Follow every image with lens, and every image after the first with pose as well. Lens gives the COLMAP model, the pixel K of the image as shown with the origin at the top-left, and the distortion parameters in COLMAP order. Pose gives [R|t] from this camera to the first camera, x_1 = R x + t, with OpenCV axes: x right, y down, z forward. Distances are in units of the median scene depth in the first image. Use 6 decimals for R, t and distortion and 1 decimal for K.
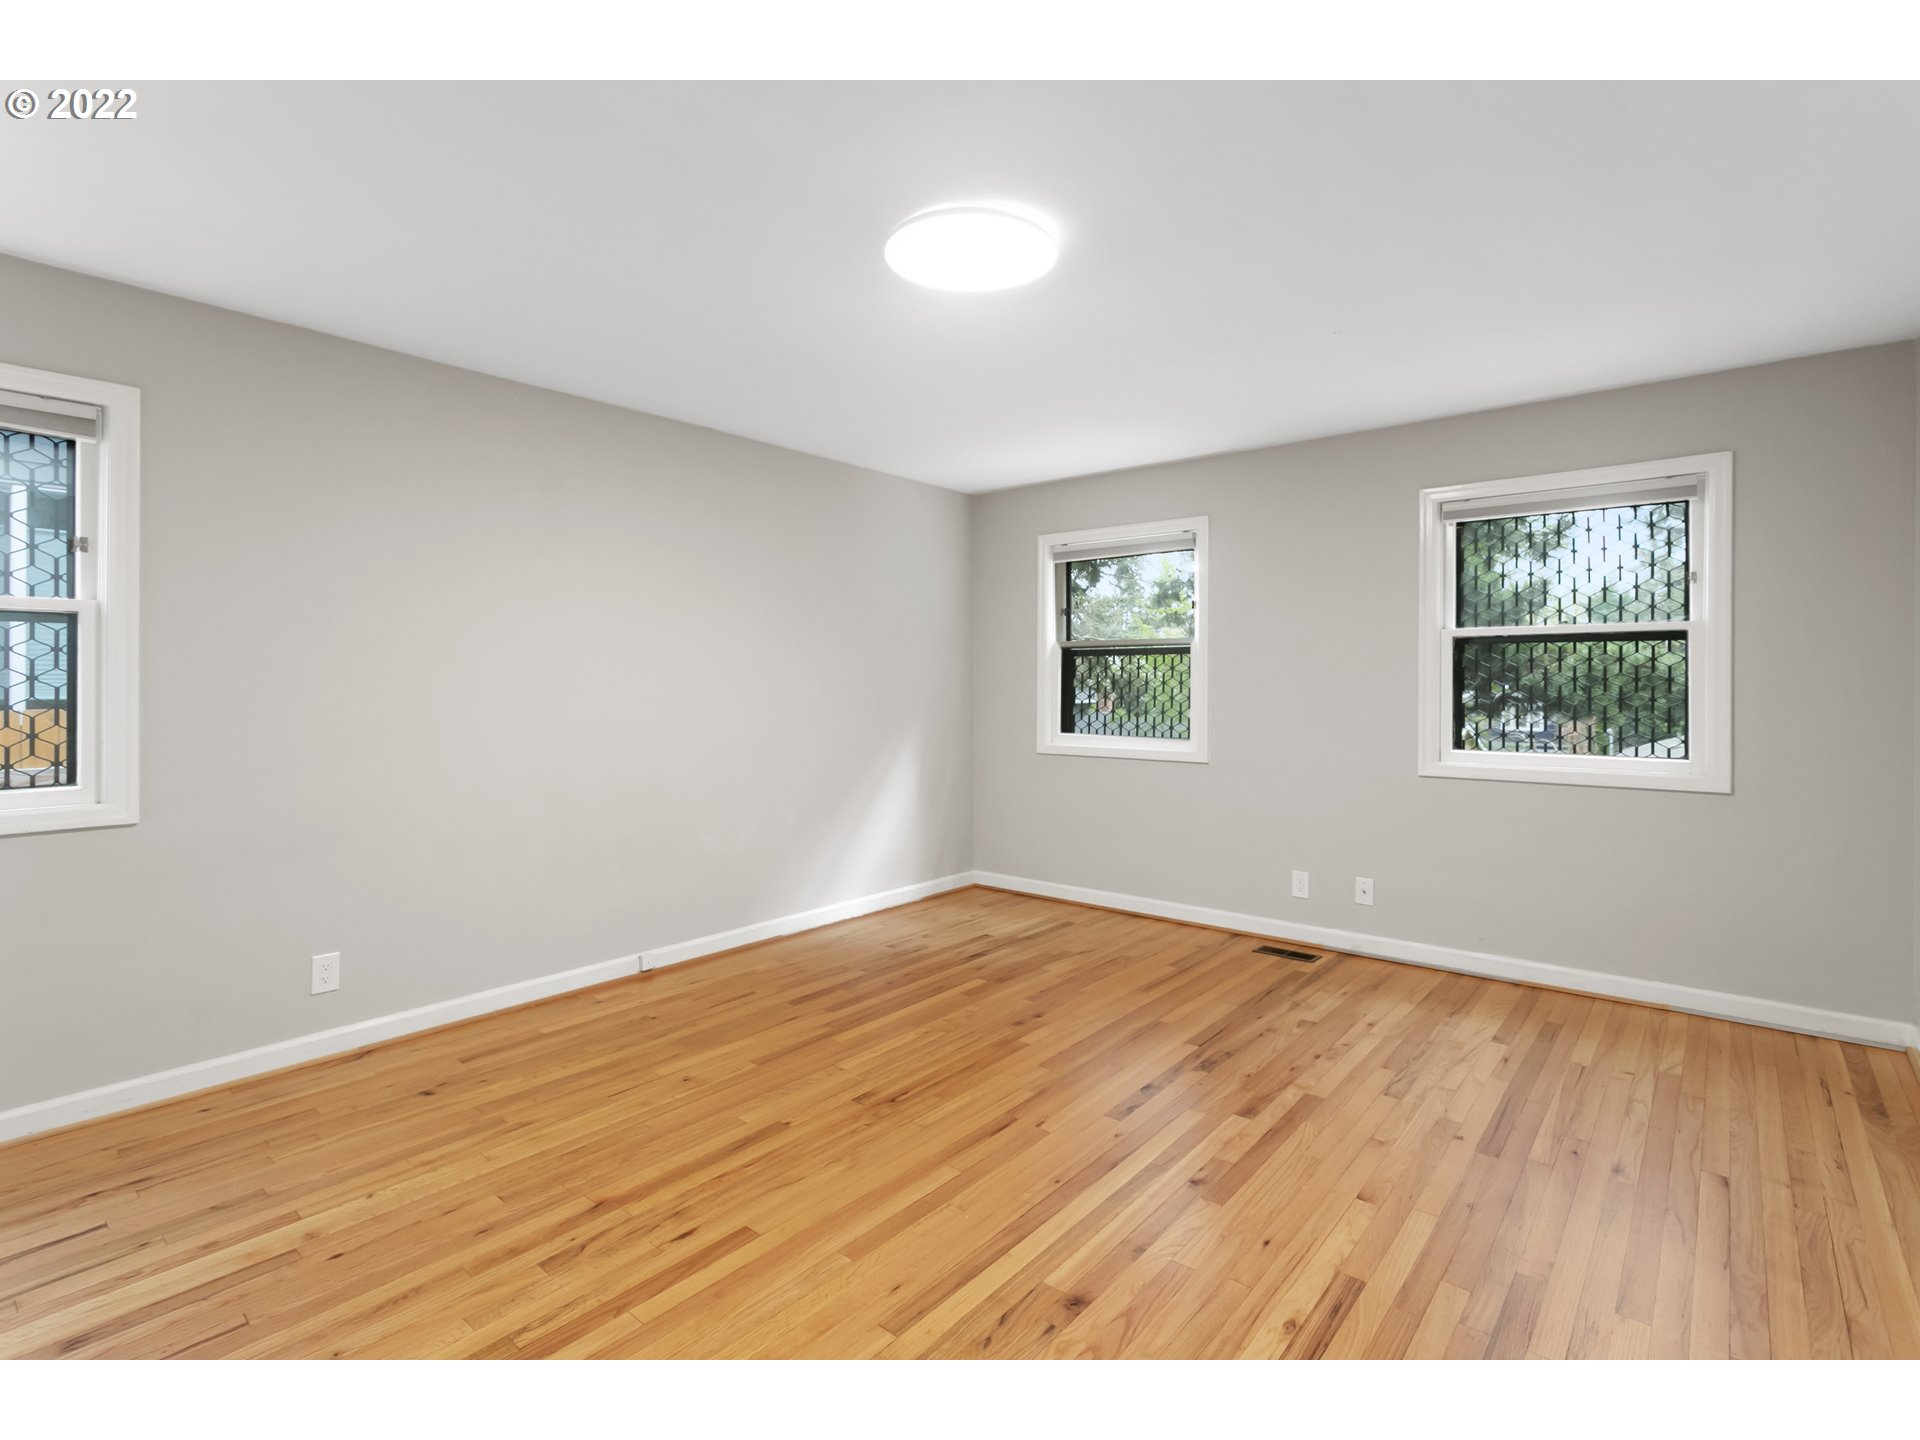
lens RADIAL K [[919.2, 0, 956.1], [0, 919.2, 707.6], [0, 0, 1]] dist [-0.002859, 0.000102]
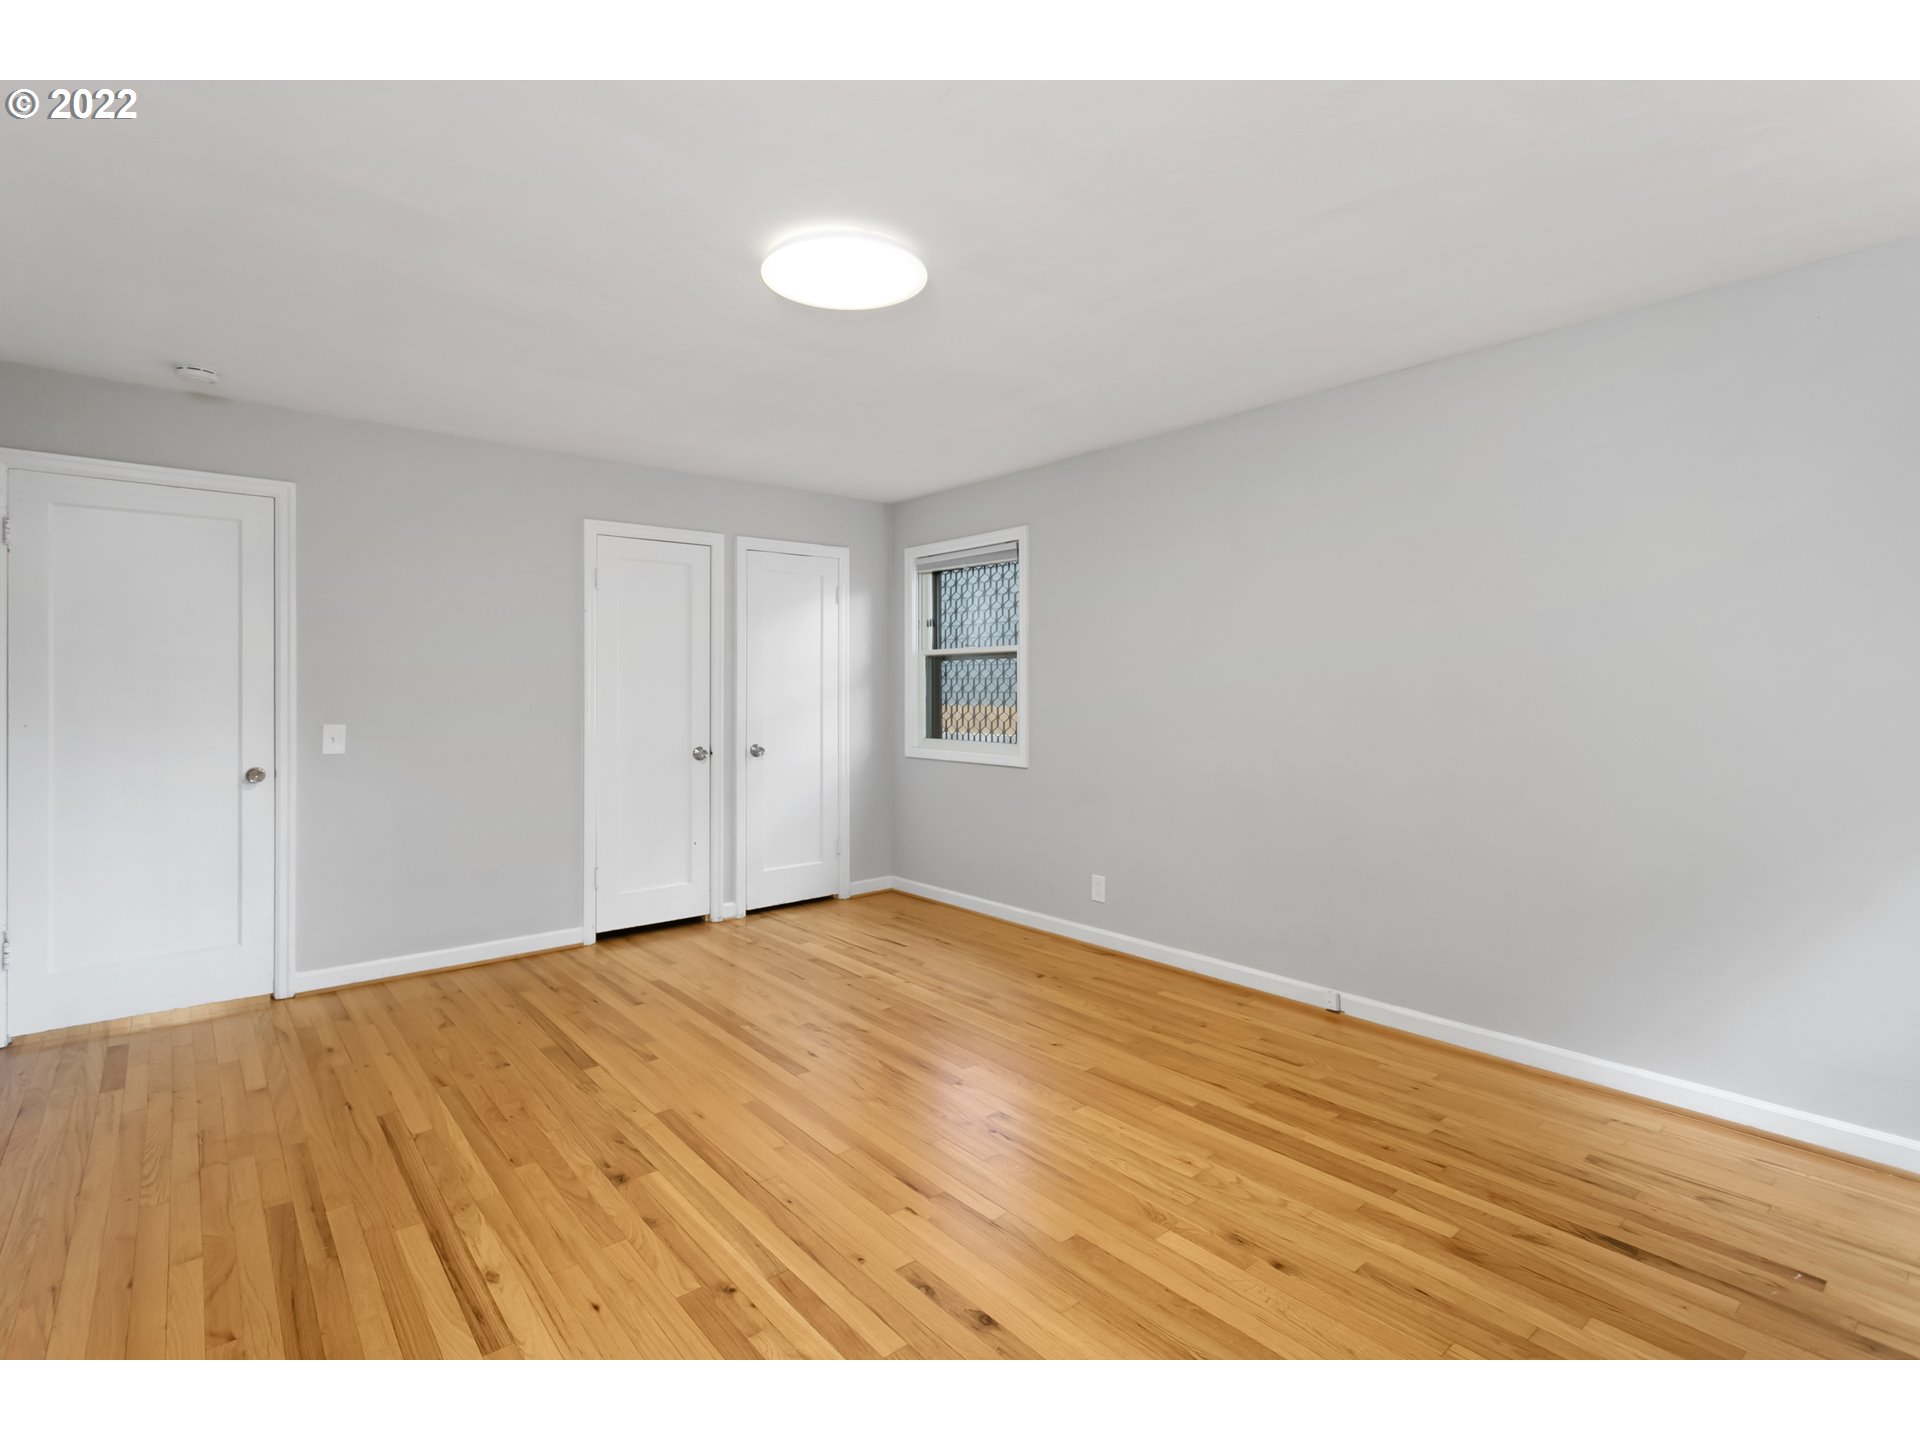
lens RADIAL K [[919.2, 0, 956.1], [0, 919.2, 707.6], [0, 0, 1]] dist [-0.002859, 0.000102]
pose [[-0.171285, 0.021910, -0.984978, 0.795853], [-0.025984, 0.999304, 0.026747, -0.034406], [0.984879, 0.030175, -0.170597, 1.017785]]
